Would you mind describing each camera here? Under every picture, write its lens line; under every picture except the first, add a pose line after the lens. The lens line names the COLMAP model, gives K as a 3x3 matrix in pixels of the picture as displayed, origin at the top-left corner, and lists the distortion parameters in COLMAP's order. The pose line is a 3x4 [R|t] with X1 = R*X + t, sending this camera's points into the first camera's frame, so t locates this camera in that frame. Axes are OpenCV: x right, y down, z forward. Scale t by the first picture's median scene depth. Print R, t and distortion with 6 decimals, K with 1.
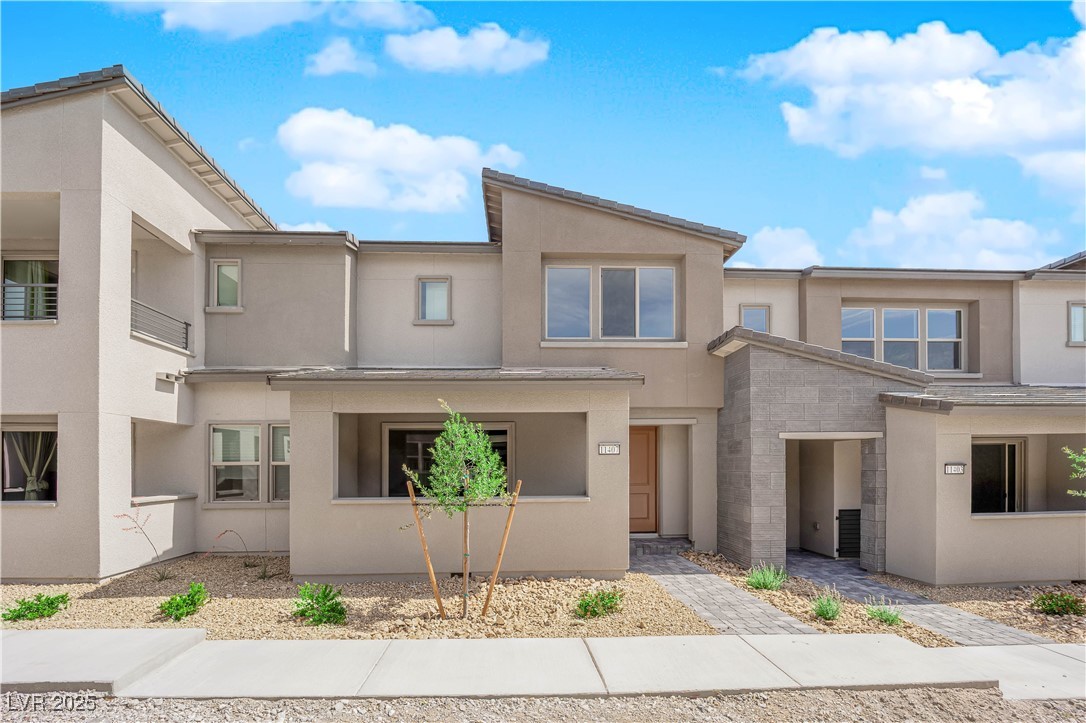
lens RADIAL K [[458.6, 0, 531.6], [0, 458.6, 459.3], [0, 0, 1]] dist [-0.017461, -0.002407]
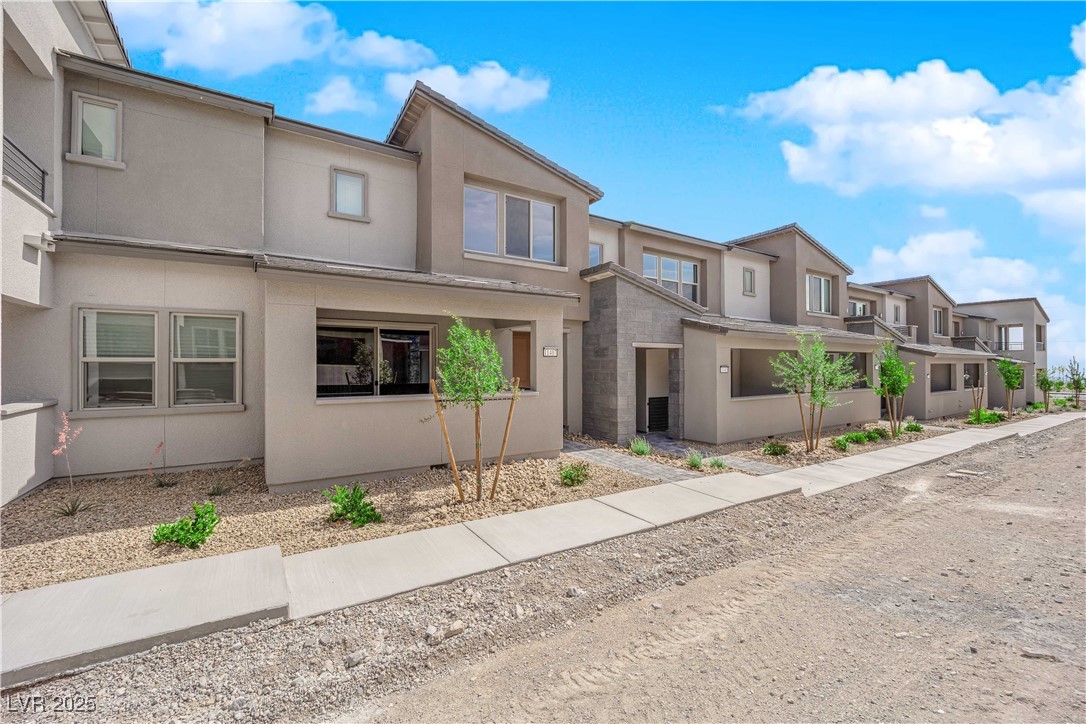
lens RADIAL K [[429.7, 0, 537.0], [0, 429.7, 361.1], [0, 0, 1]] dist [-0.017461, -0.001369]
pose [[0.873754, 0.012192, 0.486215, -0.374508], [-0.013603, 0.999907, -0.000627, 0.002572], [-0.486177, -0.006066, 0.873839, 0.009558]]
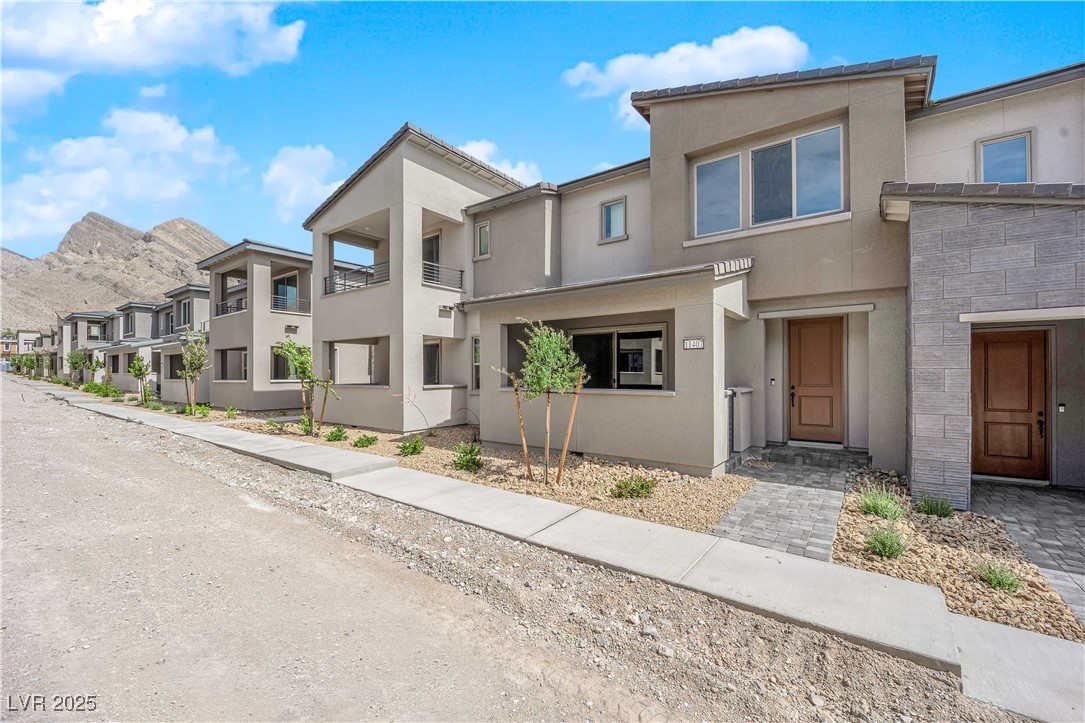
lens RADIAL K [[435.7, 0, 538.5], [0, 435.7, 364.8], [0, 0, 1]] dist [-0.017853, -0.000807]
pose [[0.777939, -0.006086, -0.628311, 0.441947], [0.008065, 0.999967, 0.000299, 0.016238], [0.628288, -0.005300, 0.777962, 0.047419]]
